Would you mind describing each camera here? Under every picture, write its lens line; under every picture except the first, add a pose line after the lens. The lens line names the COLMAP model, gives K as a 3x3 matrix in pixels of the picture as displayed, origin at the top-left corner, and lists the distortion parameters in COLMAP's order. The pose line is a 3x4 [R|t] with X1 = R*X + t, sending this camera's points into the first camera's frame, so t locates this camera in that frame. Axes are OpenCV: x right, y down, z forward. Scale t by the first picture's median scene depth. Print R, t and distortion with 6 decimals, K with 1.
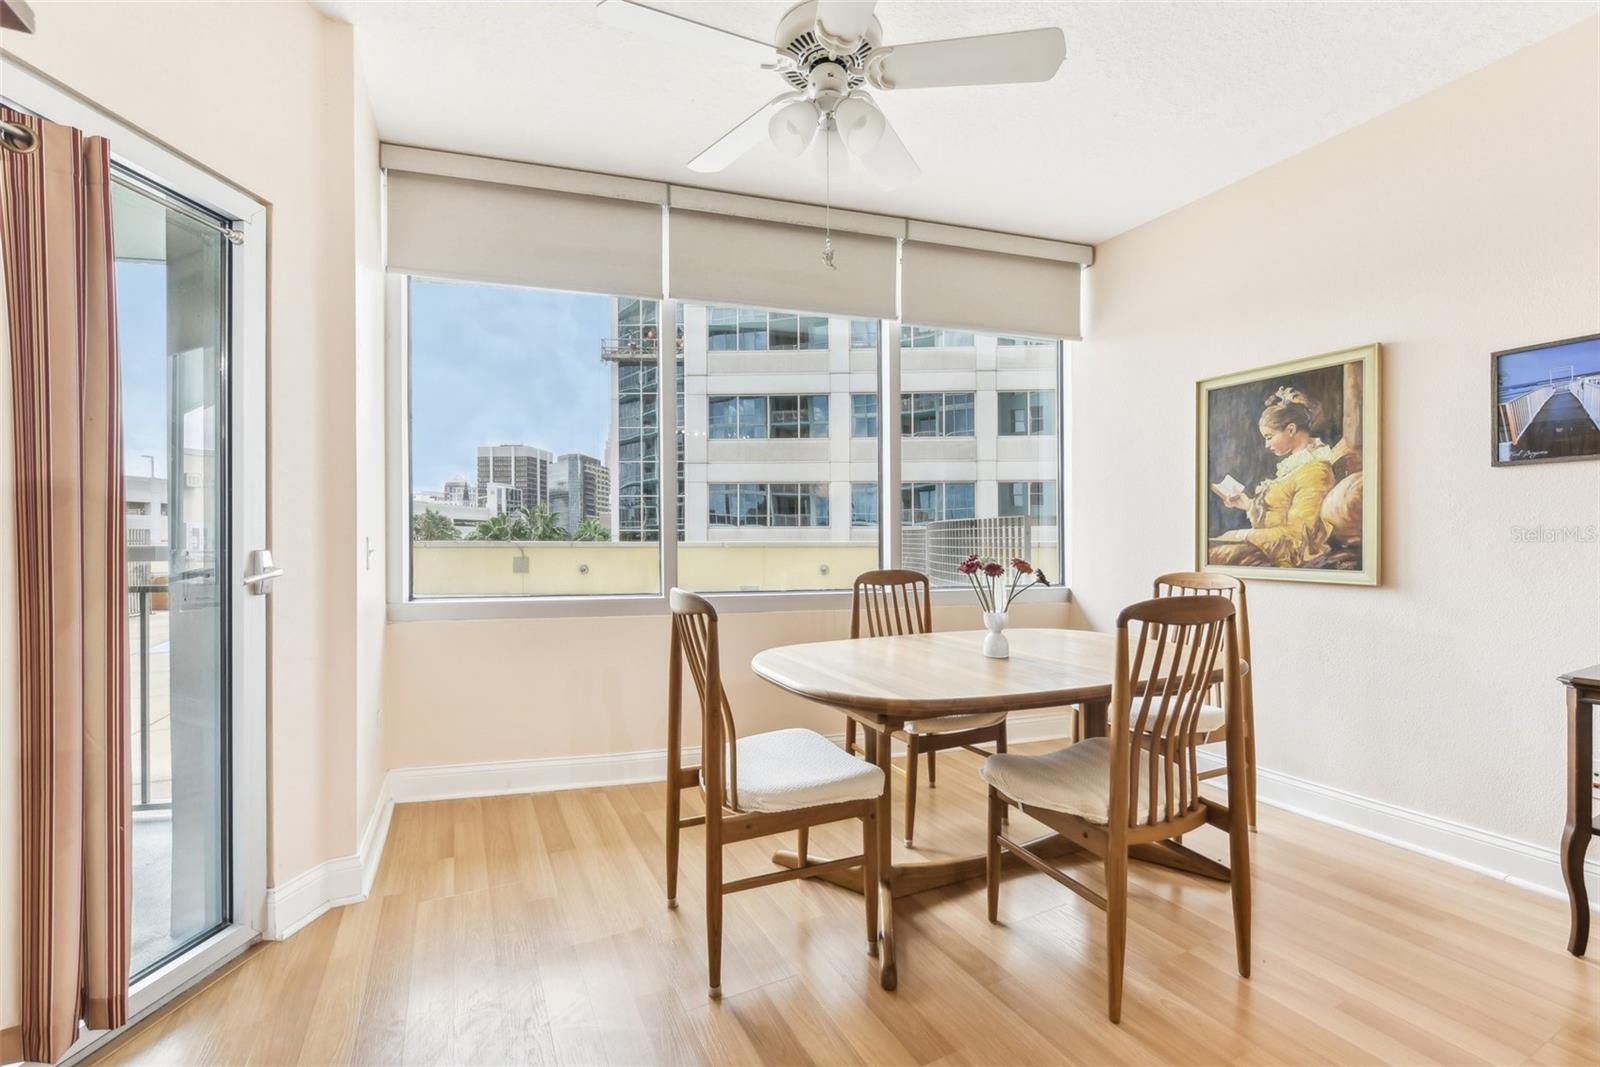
lens RADIAL K [[670.2, 0, 783.3], [0, 670.2, 544.9], [0, 0, 1]] dist [-0.000637, 0.000346]
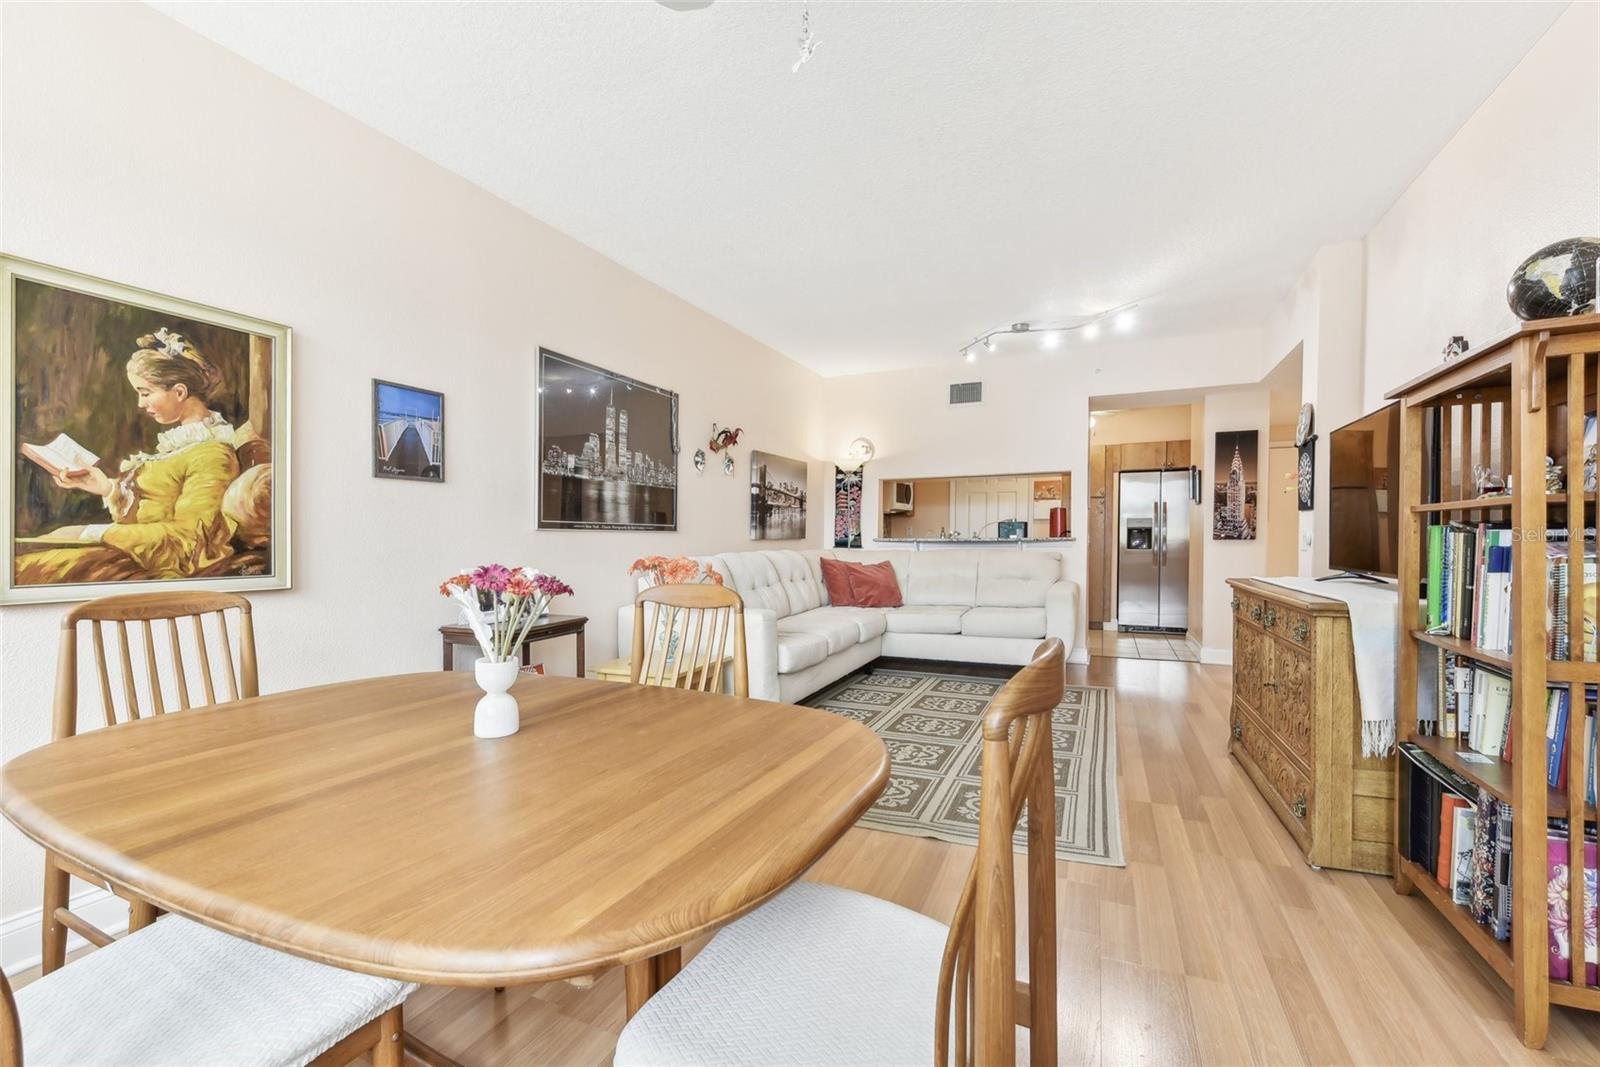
lens RADIAL K [[670.2, 0, 819.5], [0, 670.2, 561.8], [0, 0, 1]] dist [-0.000637, 0.000346]
pose [[-0.660478, -0.021518, 0.750537, -0.248434], [0.015025, 0.999010, 0.041864, -0.004170], [-0.750695, 0.038927, -0.659501, 0.894660]]
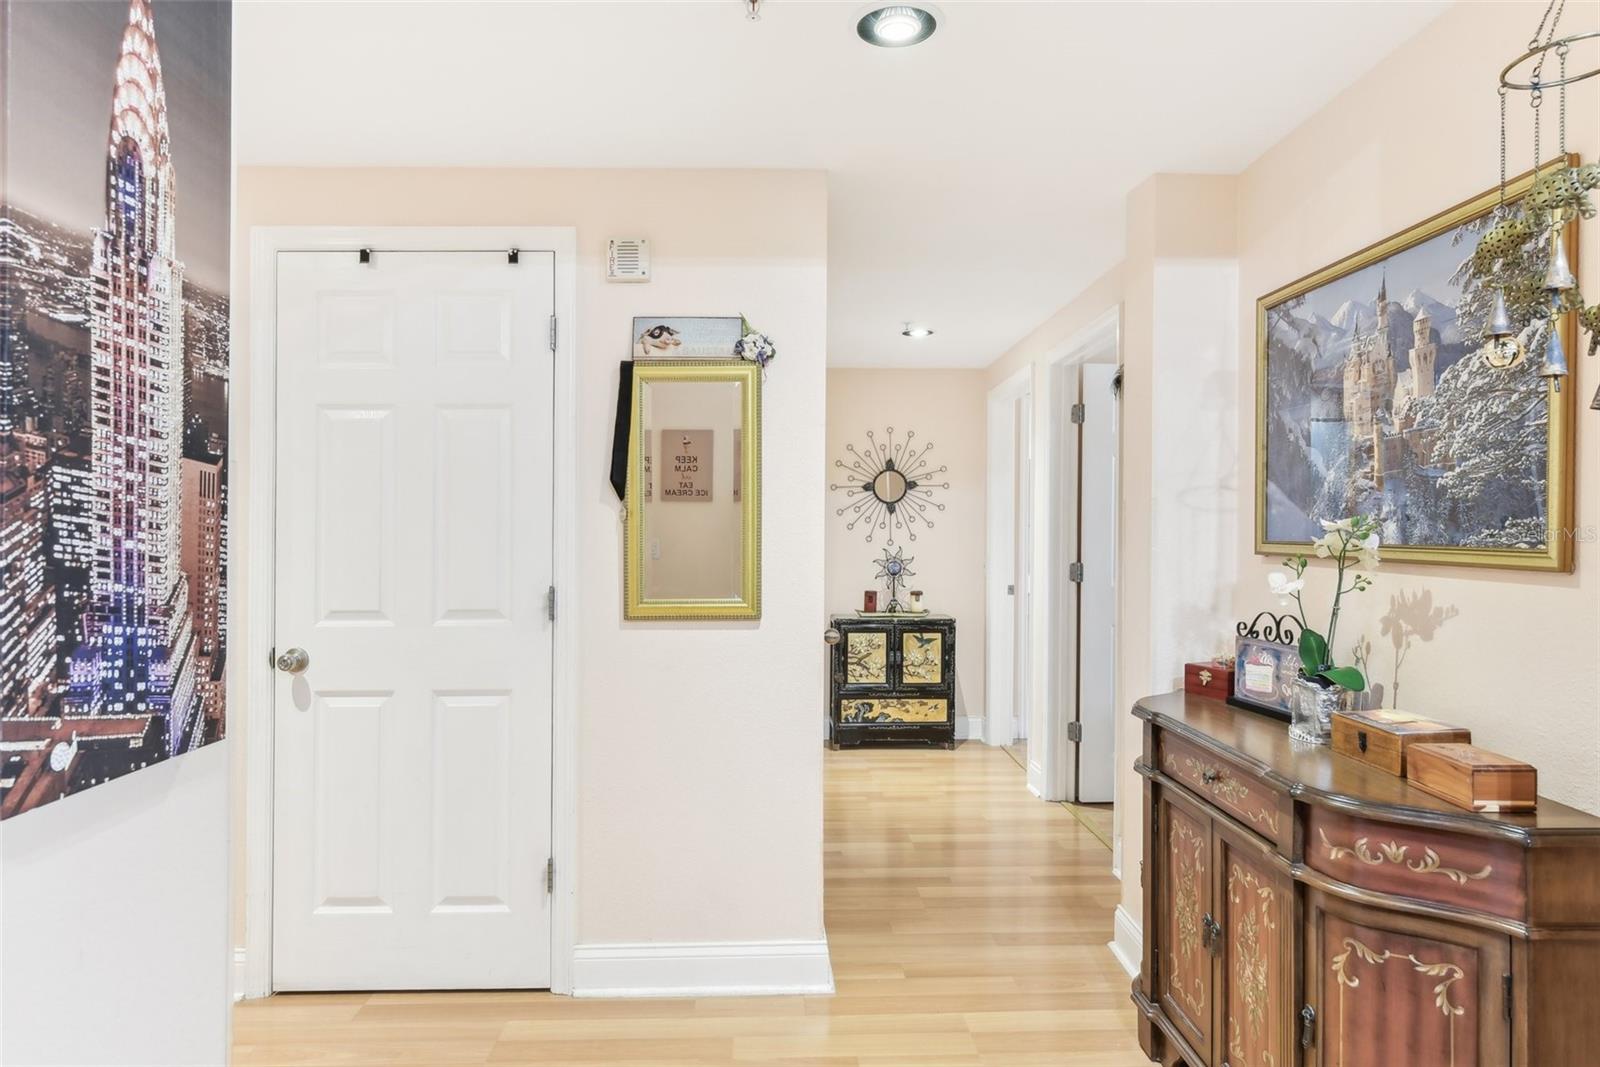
lens RADIAL K [[962.5, 0, 777.1], [0, 962.5, 531.7], [0, 0, 1]] dist [-0.001741, -0.001272]
pose [[-0.438617, -0.001133, -0.898673, 0.608691], [-0.010430, 0.999938, 0.003830, -0.050105], [0.898614, 0.011054, -0.438602, -0.989926]]
